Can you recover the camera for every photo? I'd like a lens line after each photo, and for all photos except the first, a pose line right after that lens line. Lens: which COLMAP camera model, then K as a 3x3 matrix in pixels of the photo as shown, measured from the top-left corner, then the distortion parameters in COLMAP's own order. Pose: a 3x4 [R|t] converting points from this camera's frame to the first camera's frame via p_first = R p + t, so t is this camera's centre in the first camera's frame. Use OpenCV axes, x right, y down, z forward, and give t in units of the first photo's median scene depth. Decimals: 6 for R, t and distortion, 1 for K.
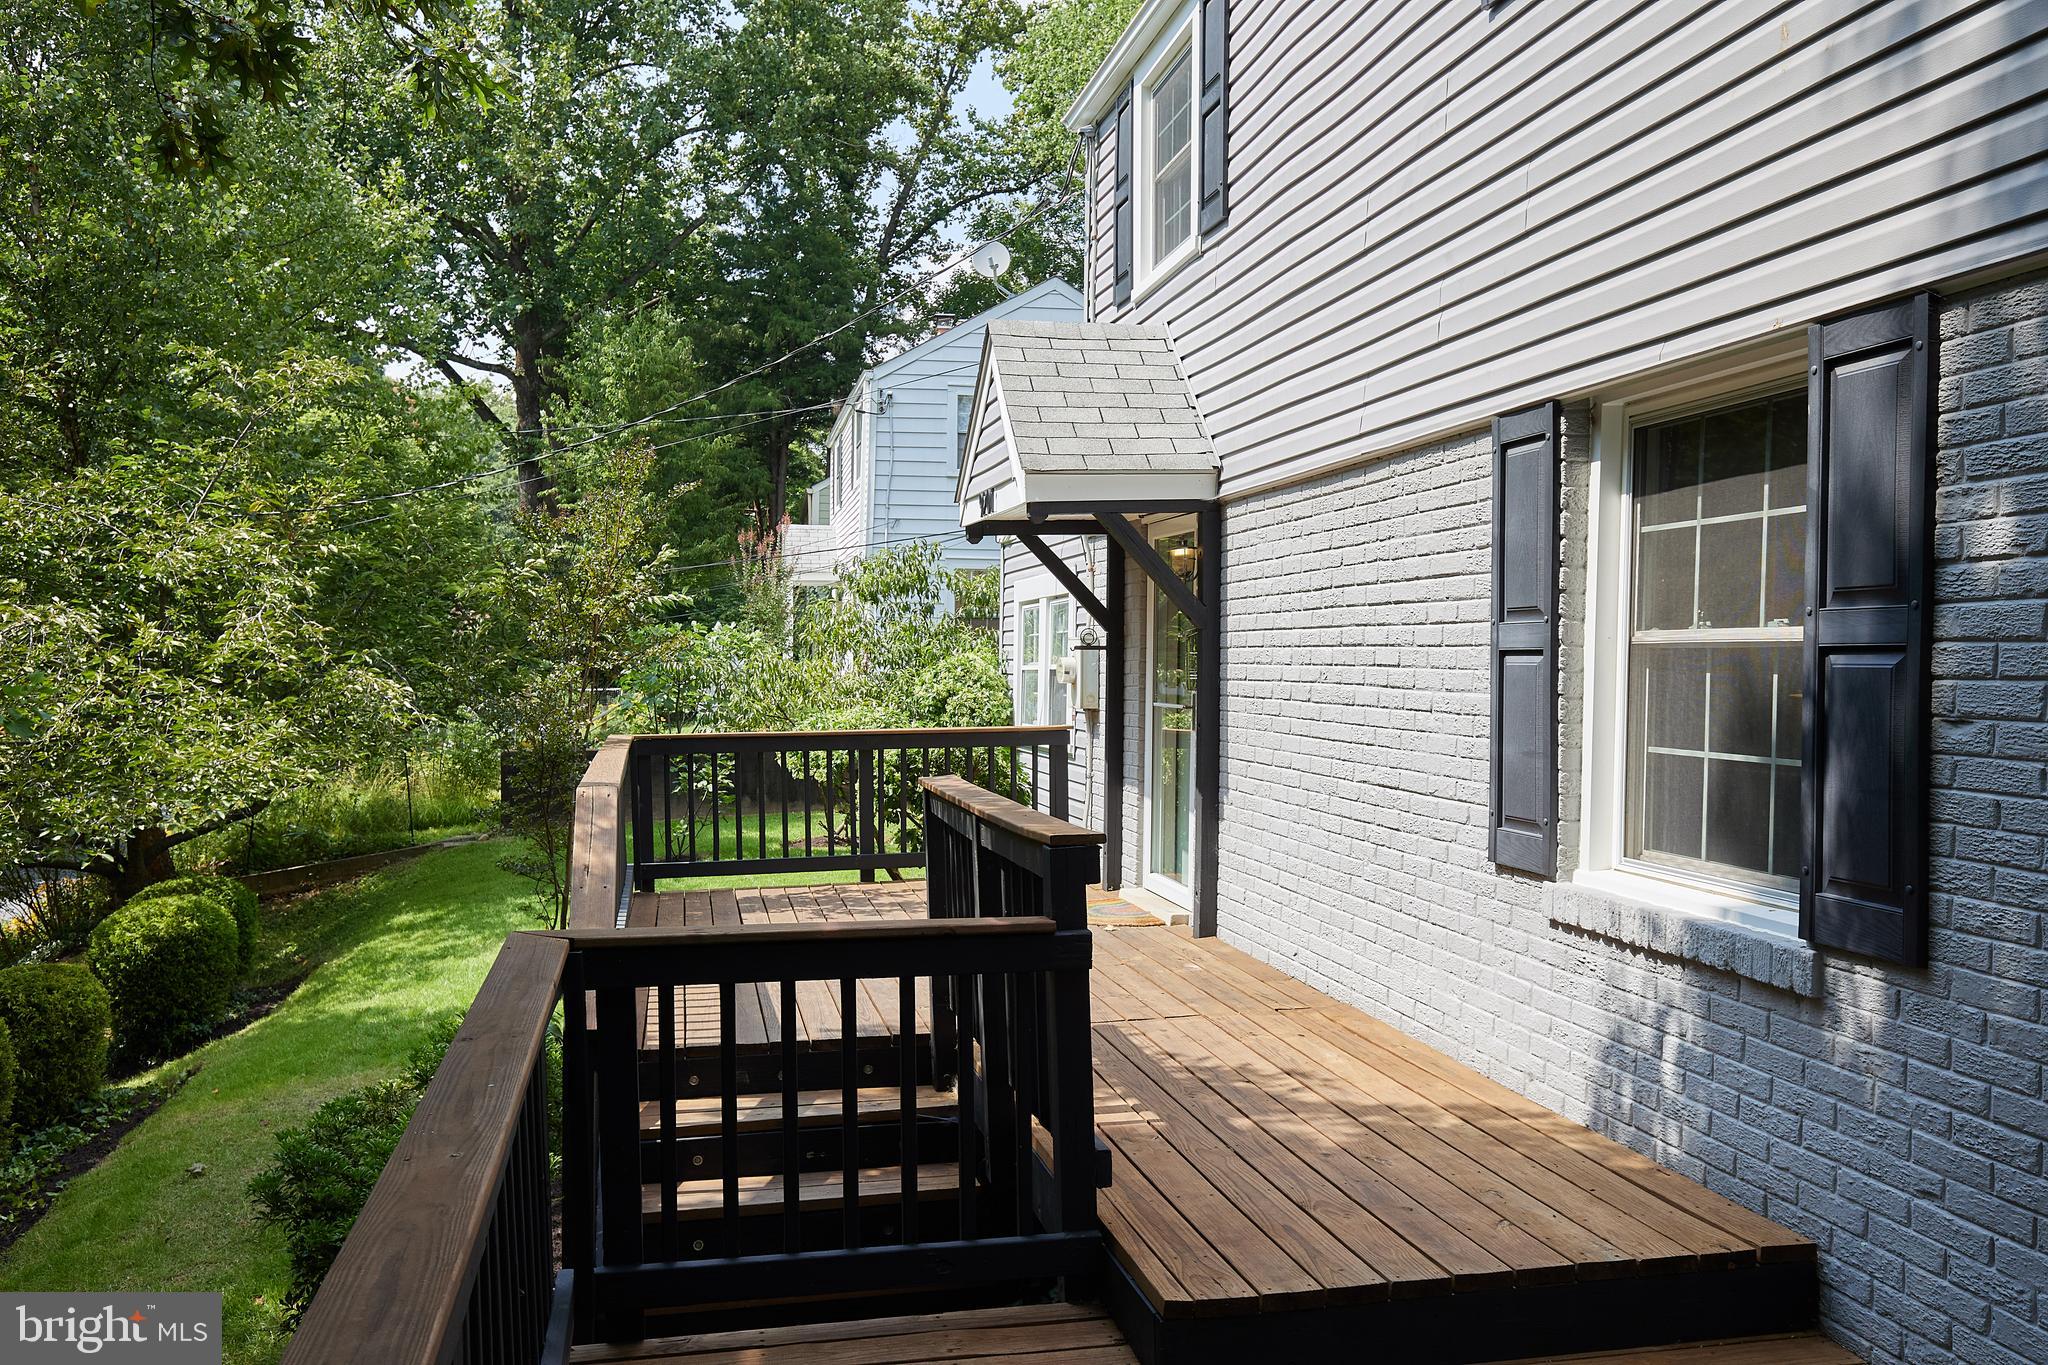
lens RADIAL K [[1708.9, 0, 1024.0], [0, 1708.9, 682.5], [0, 0, 1]] dist [0.026065, 0.007032]
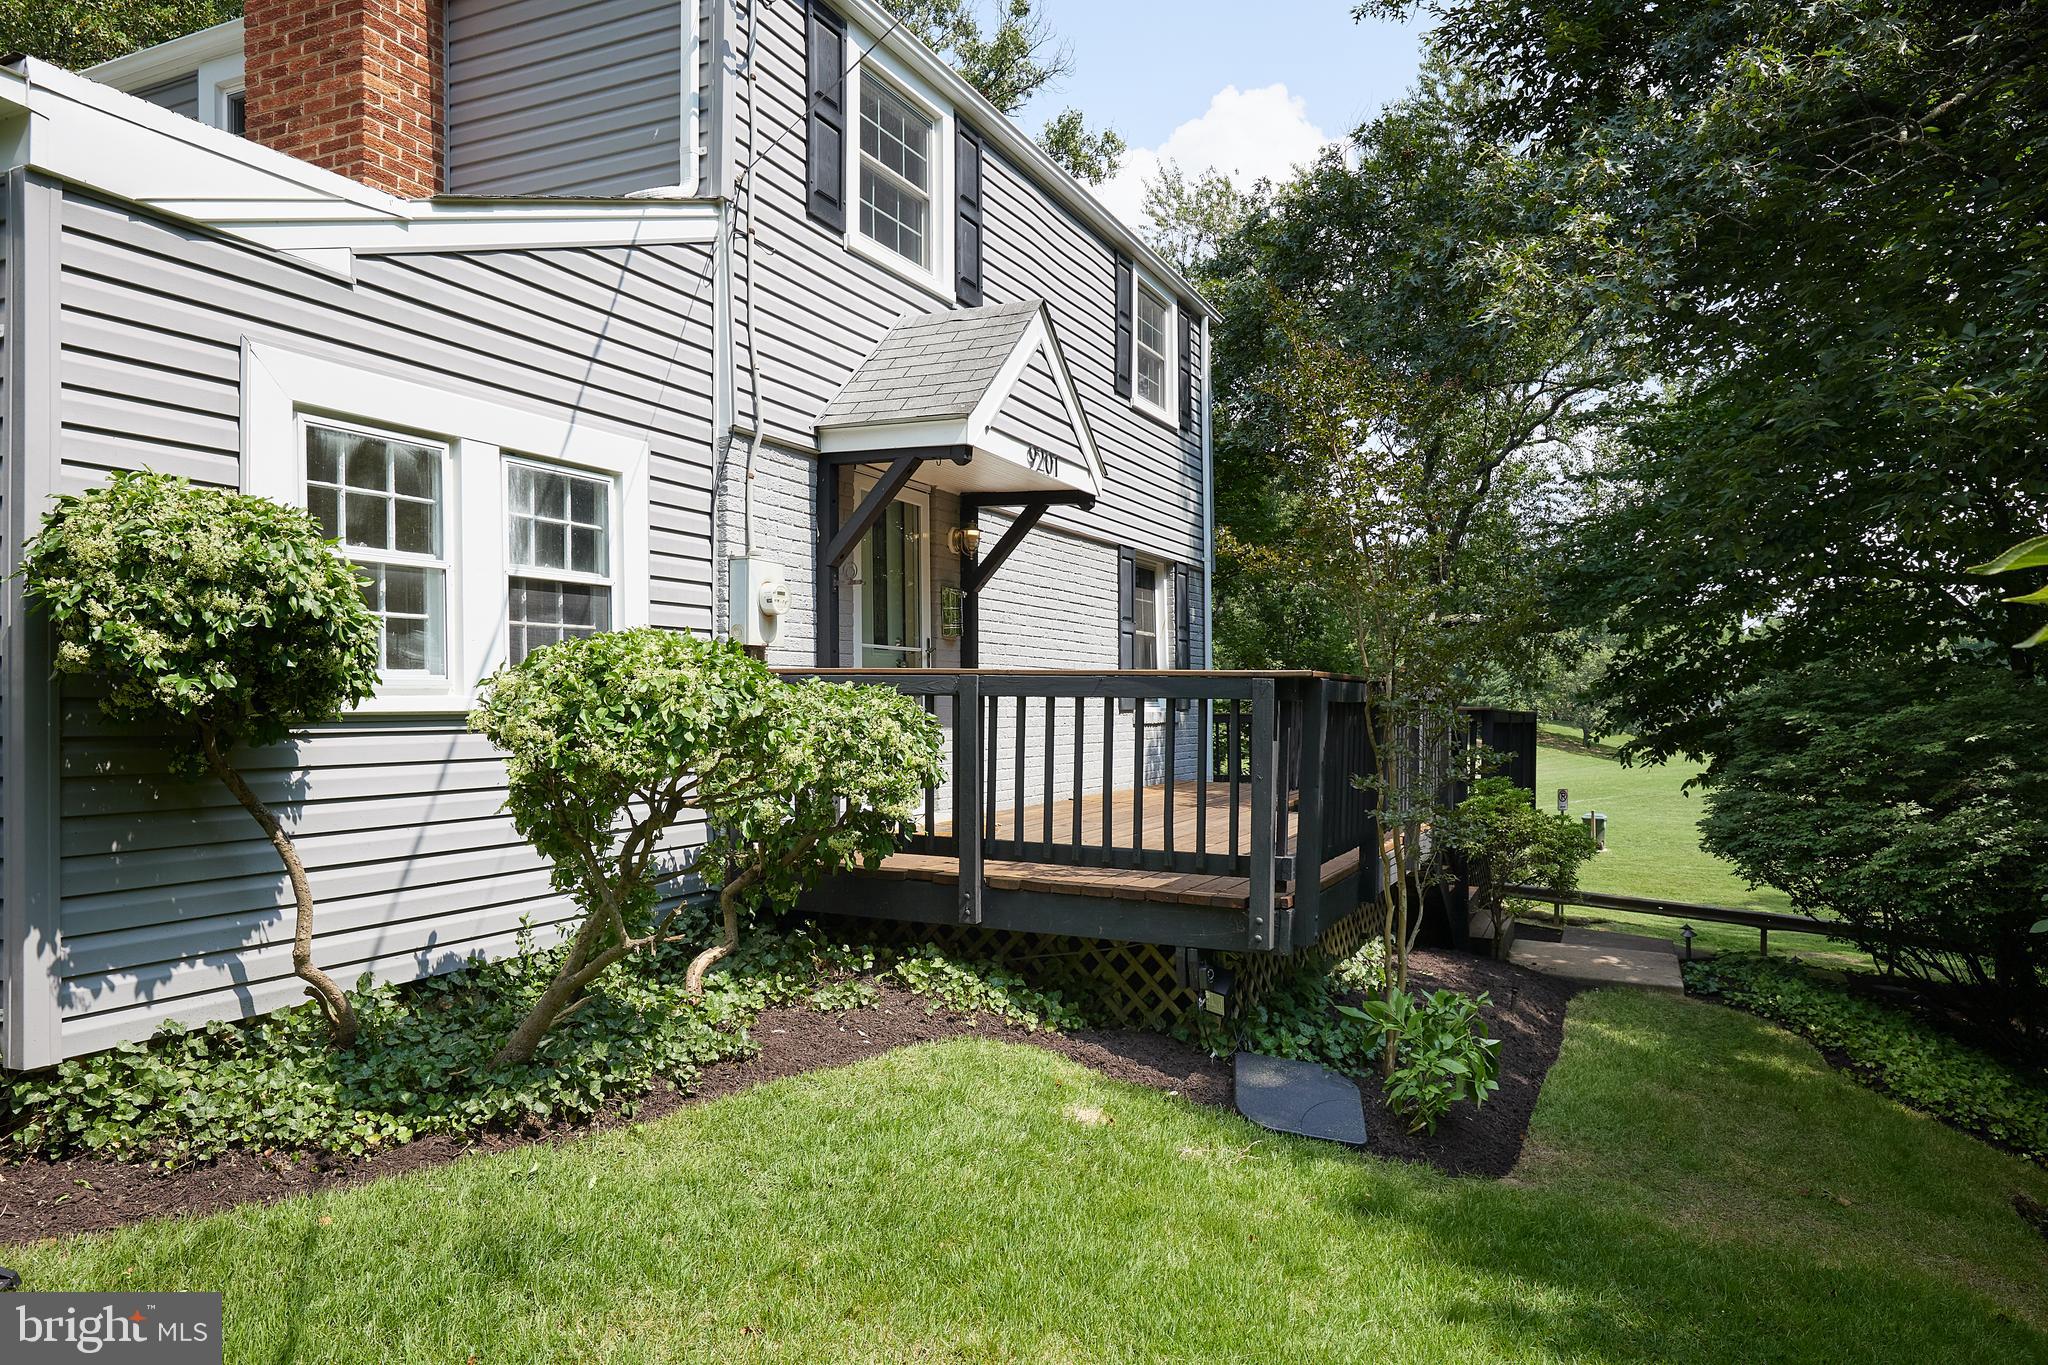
lens RADIAL K [[1408.9, 0, 1024.0], [0, 1408.9, 682.5], [0, 0, 1]] dist [0.000179, 0.000021]
pose [[-0.814287, 0.013195, 0.580312, -0.203498], [0.011627, 0.999912, -0.006421, 0.016942], [-0.580346, 0.001519, -0.814369, 0.655050]]
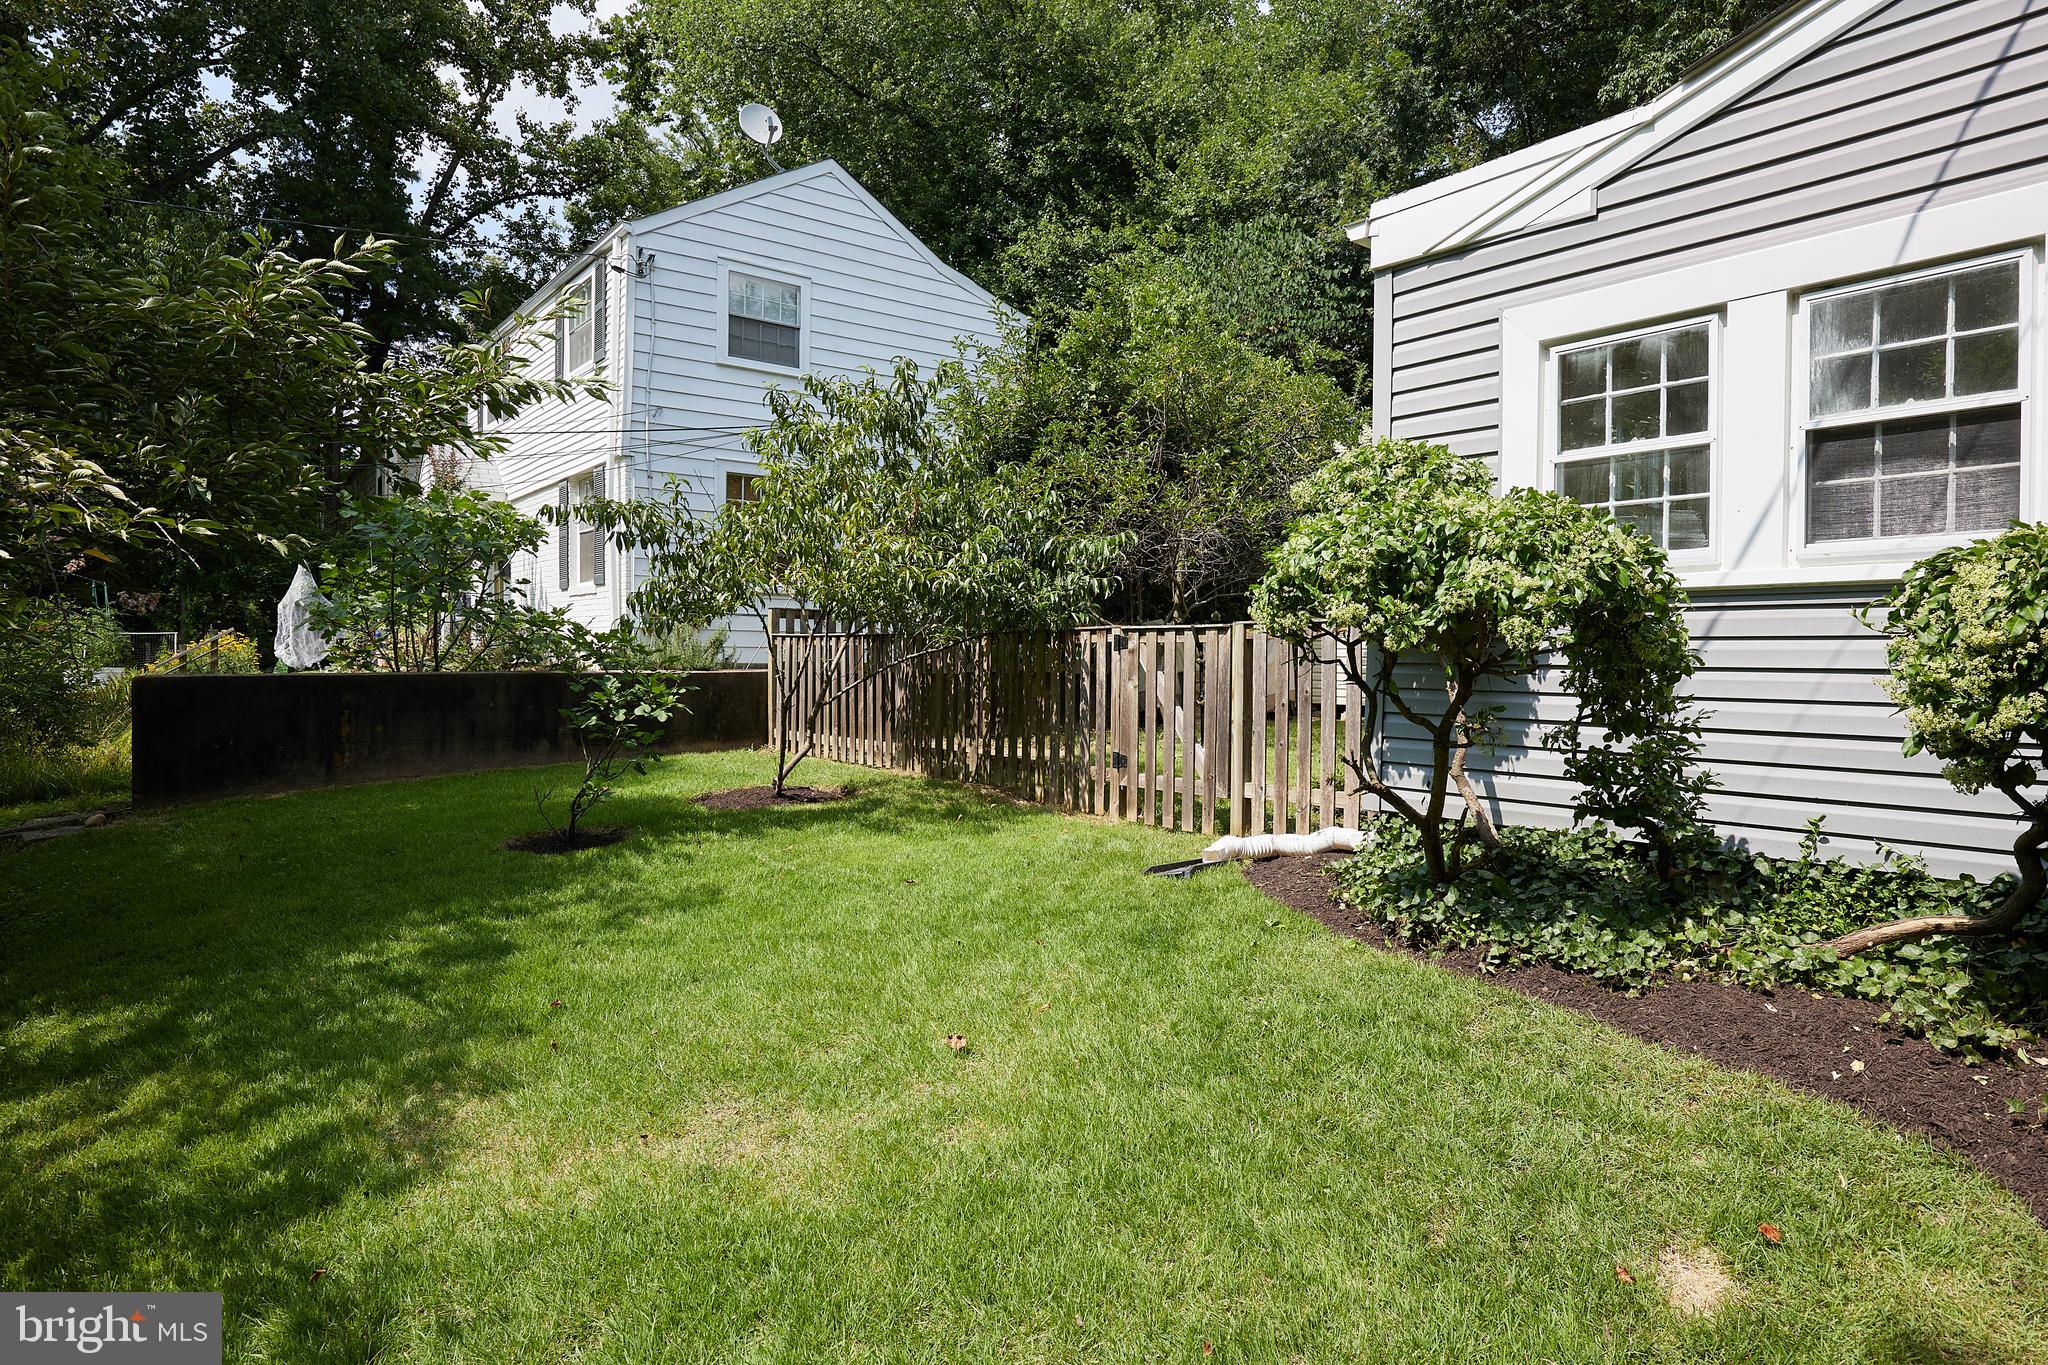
lens RADIAL K [[1170.2, 0, 1024.0], [0, 1170.2, 682.5], [0, 0, 1]] dist [-0.016743, 0.001344]
pose [[0.890729, -0.013026, 0.454348, -0.177305], [0.005146, 0.999814, 0.018577, 0.030215], [-0.454505, -0.014209, 0.890631, 0.406758]]
